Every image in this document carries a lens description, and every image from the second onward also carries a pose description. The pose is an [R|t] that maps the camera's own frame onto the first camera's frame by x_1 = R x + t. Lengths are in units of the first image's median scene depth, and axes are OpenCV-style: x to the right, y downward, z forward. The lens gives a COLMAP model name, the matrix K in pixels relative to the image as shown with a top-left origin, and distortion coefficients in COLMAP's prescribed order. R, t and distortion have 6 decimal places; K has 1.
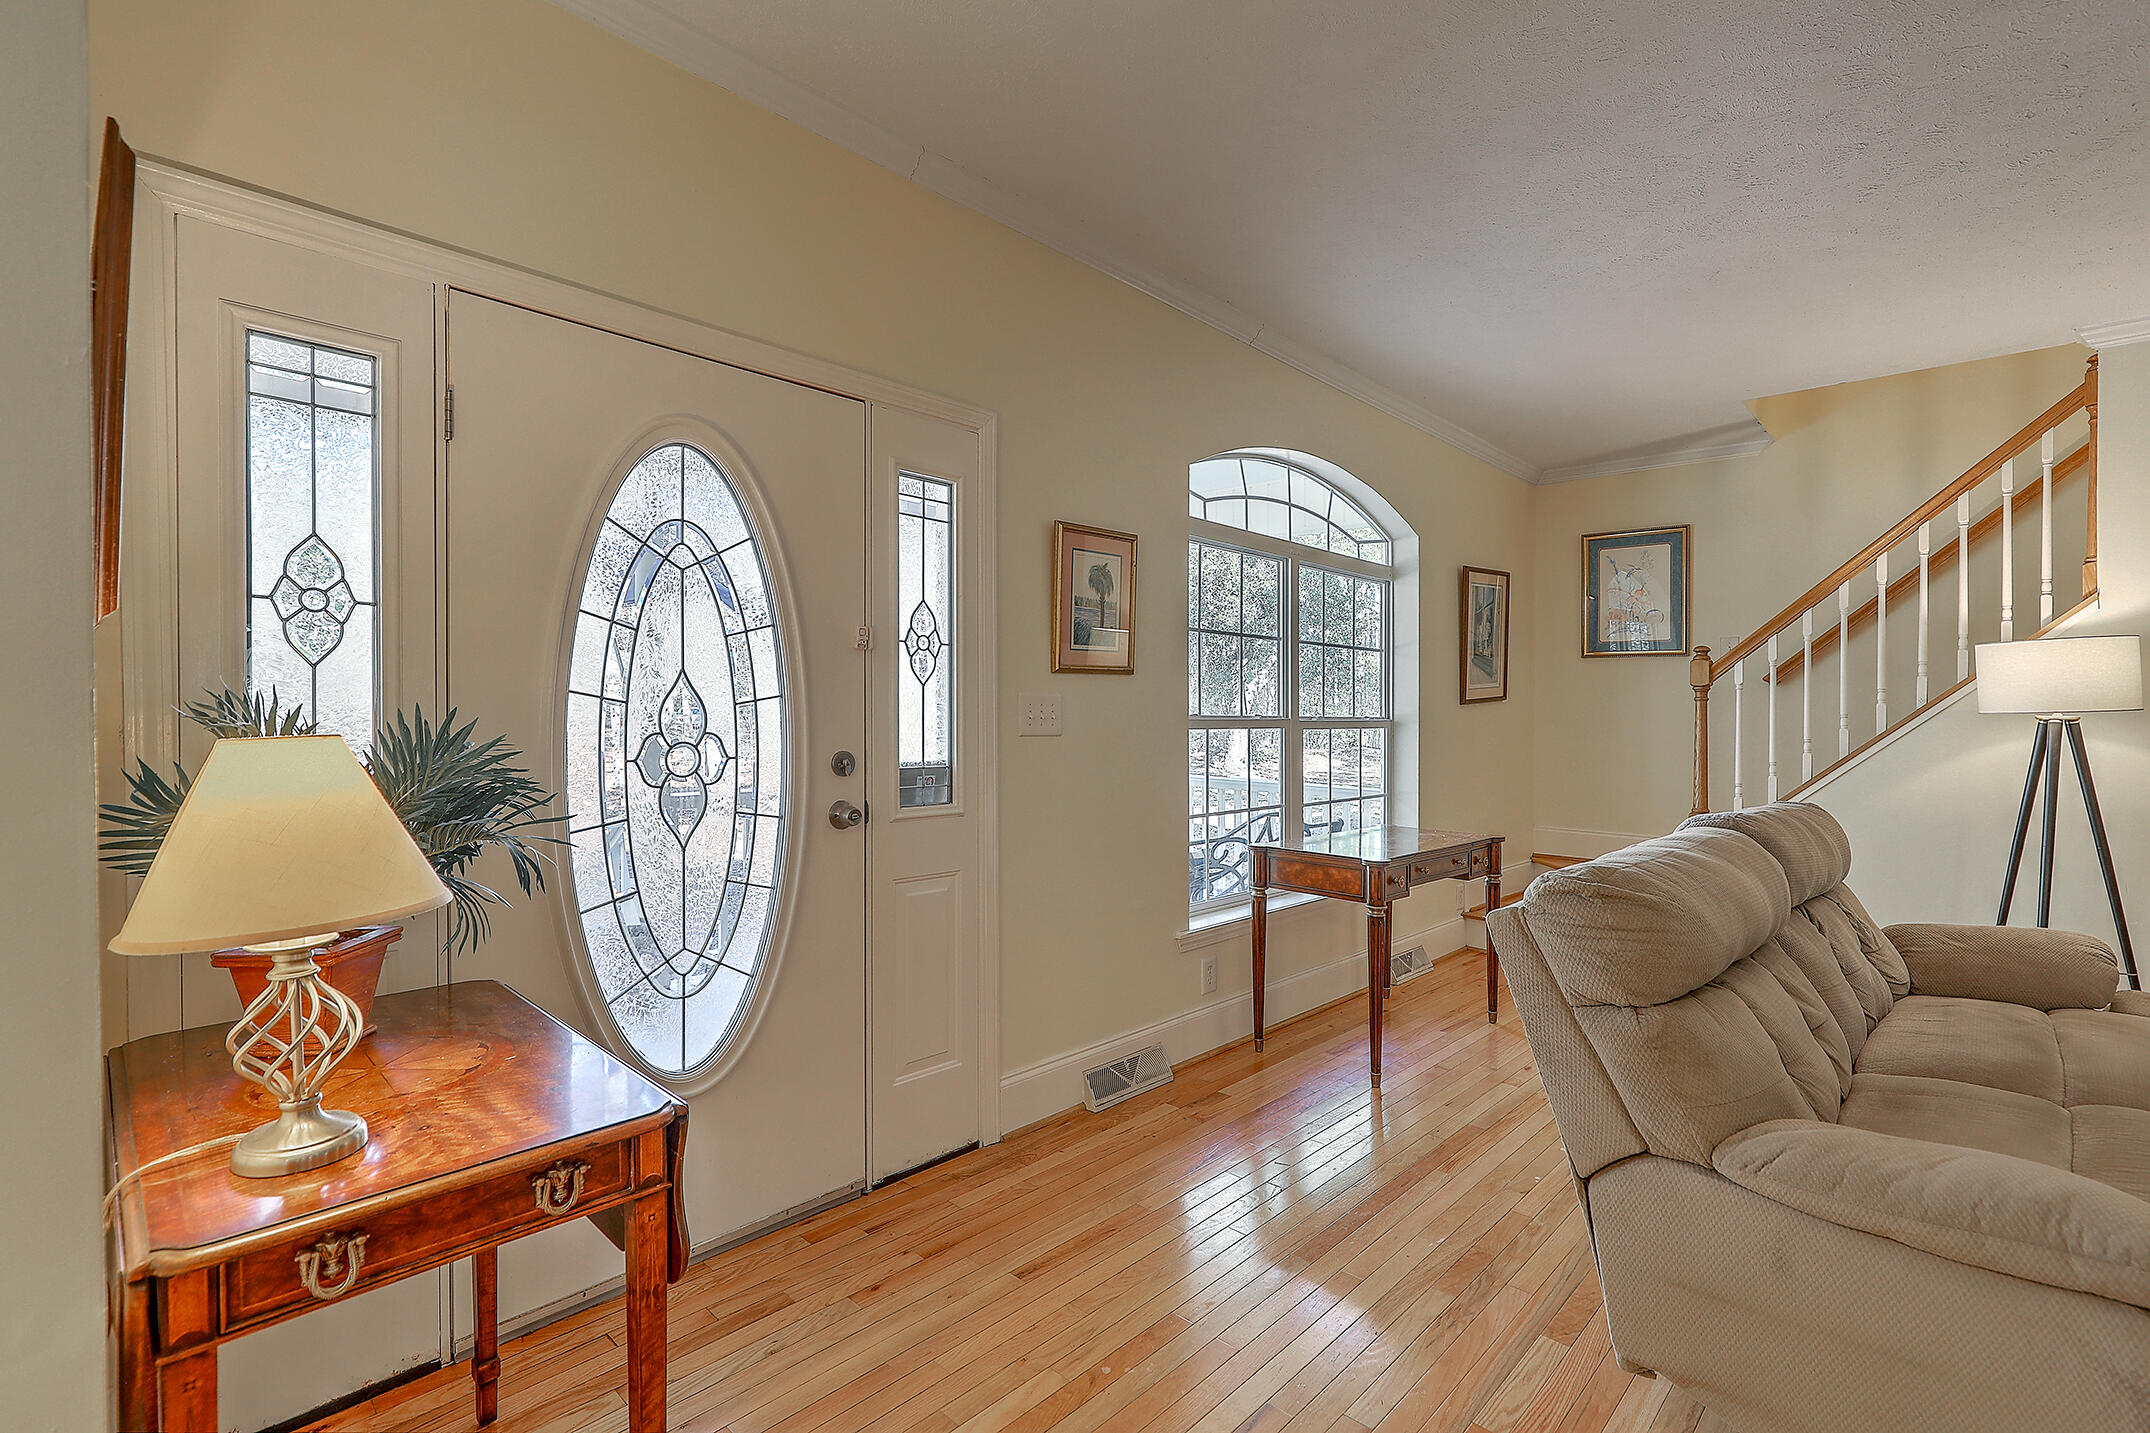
lens RADIAL K [[986.0, 0, 1078.6], [0, 986.0, 726.7], [0, 0, 1]] dist [-0.000426, -0.000213]
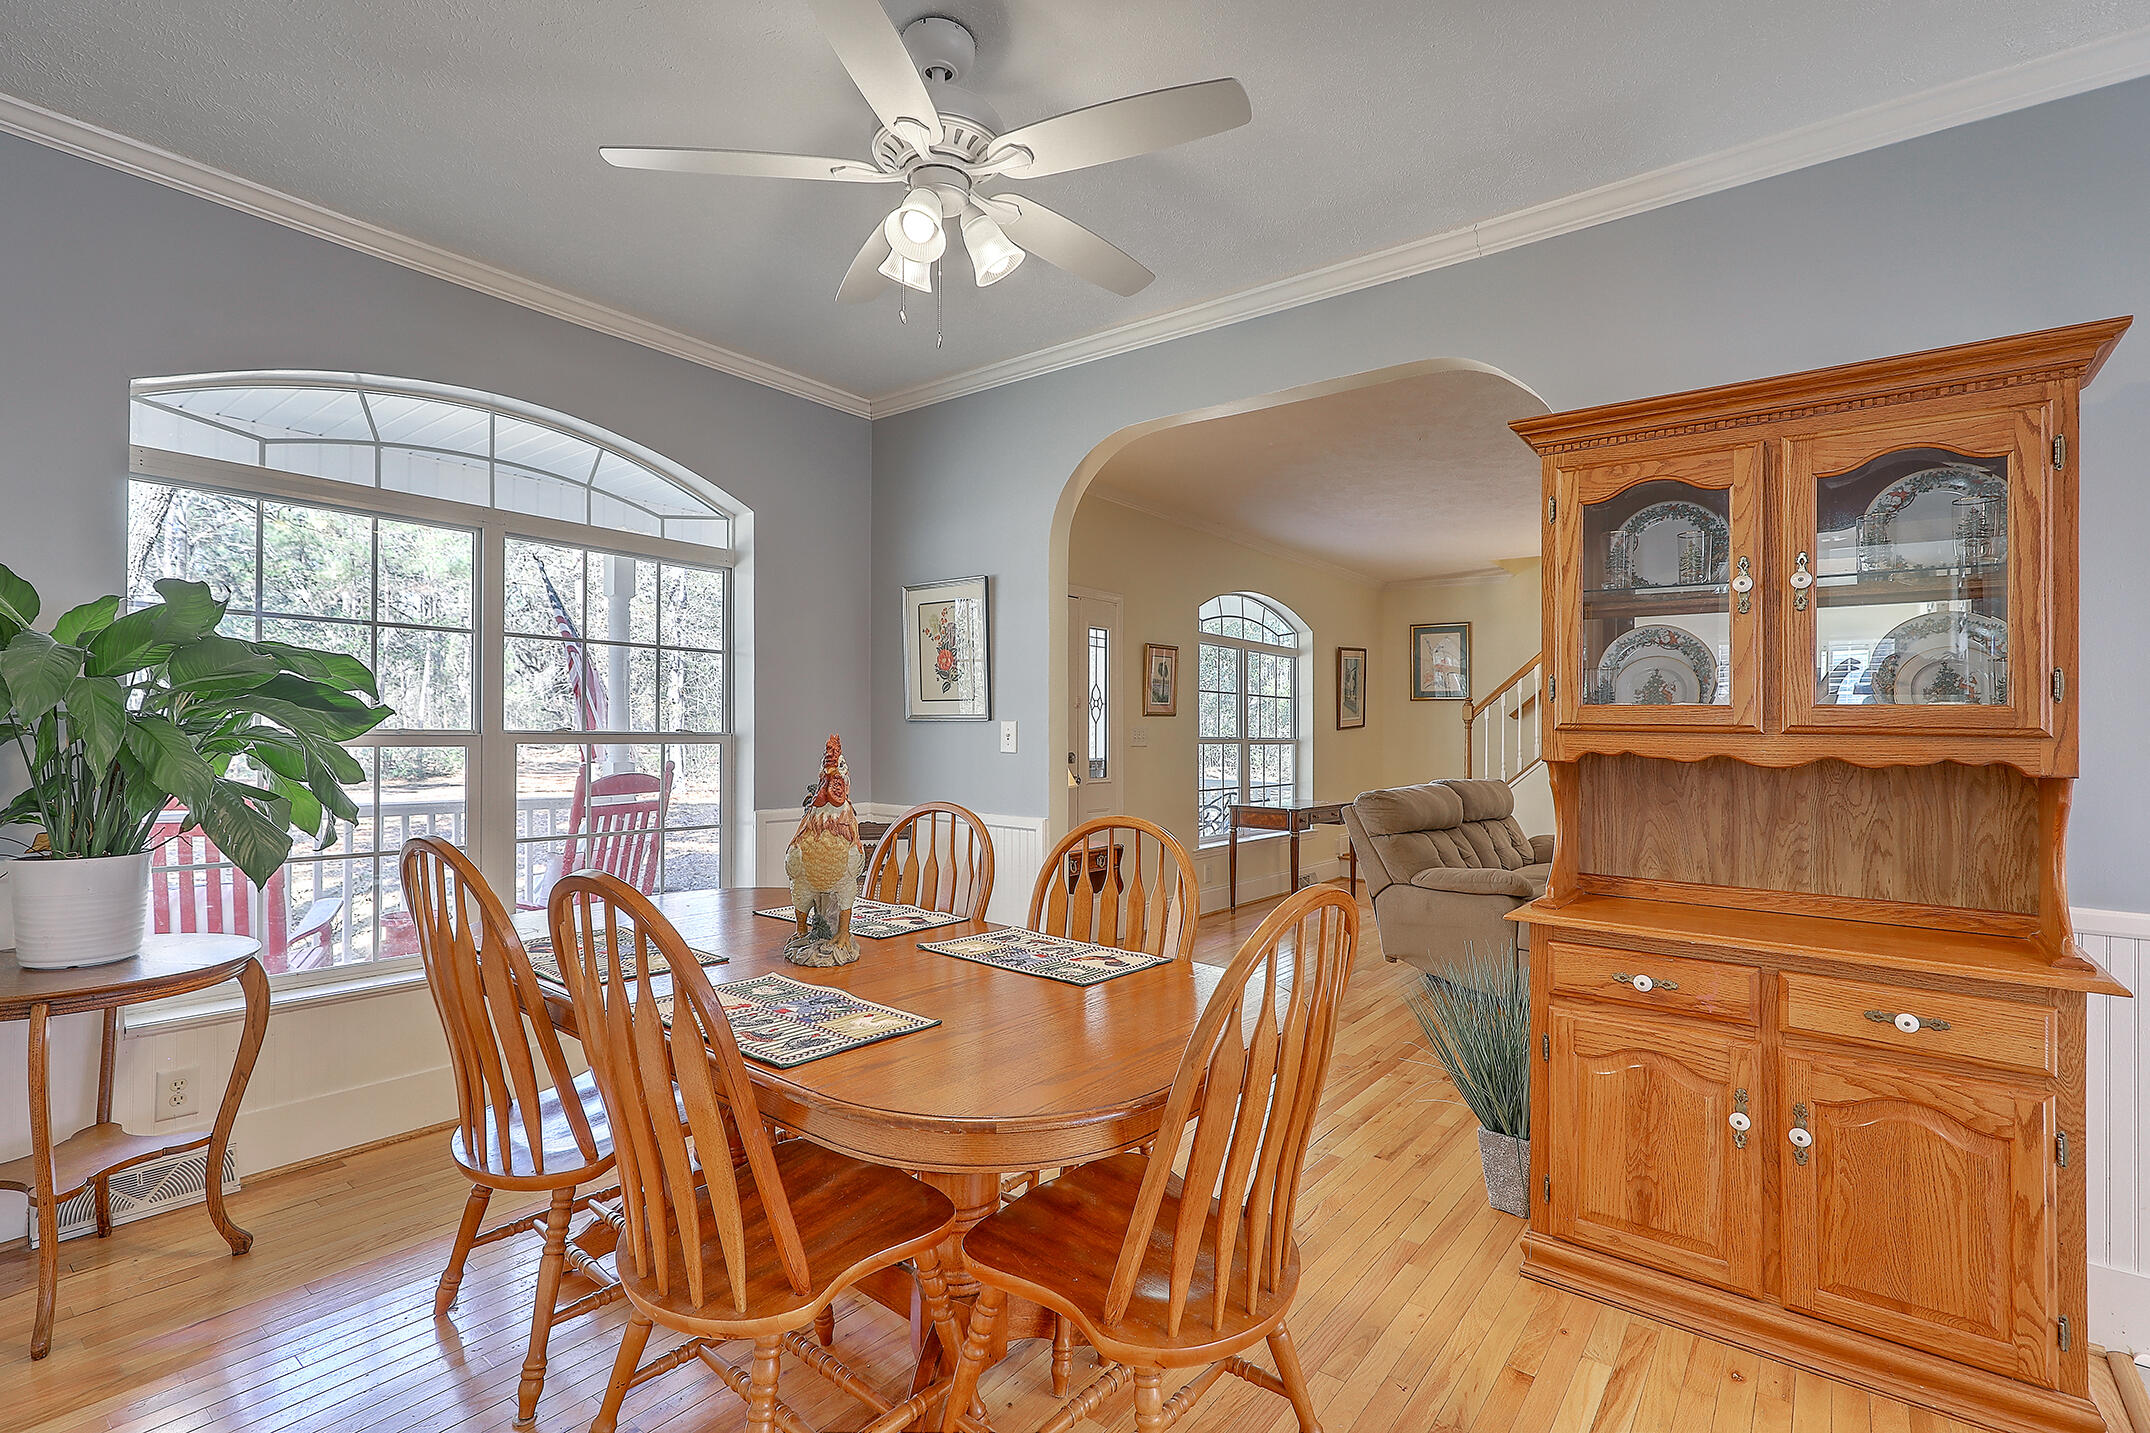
lens RADIAL K [[986.0, 0, 1078.6], [0, 986.0, 726.7], [0, 0, 1]] dist [-0.000426, -0.000213]
pose [[0.994373, 0.002505, 0.105904, -0.324784], [-0.000309, 0.999785, -0.020743, 0.009101], [-0.105933, 0.020594, 0.994160, -0.887464]]
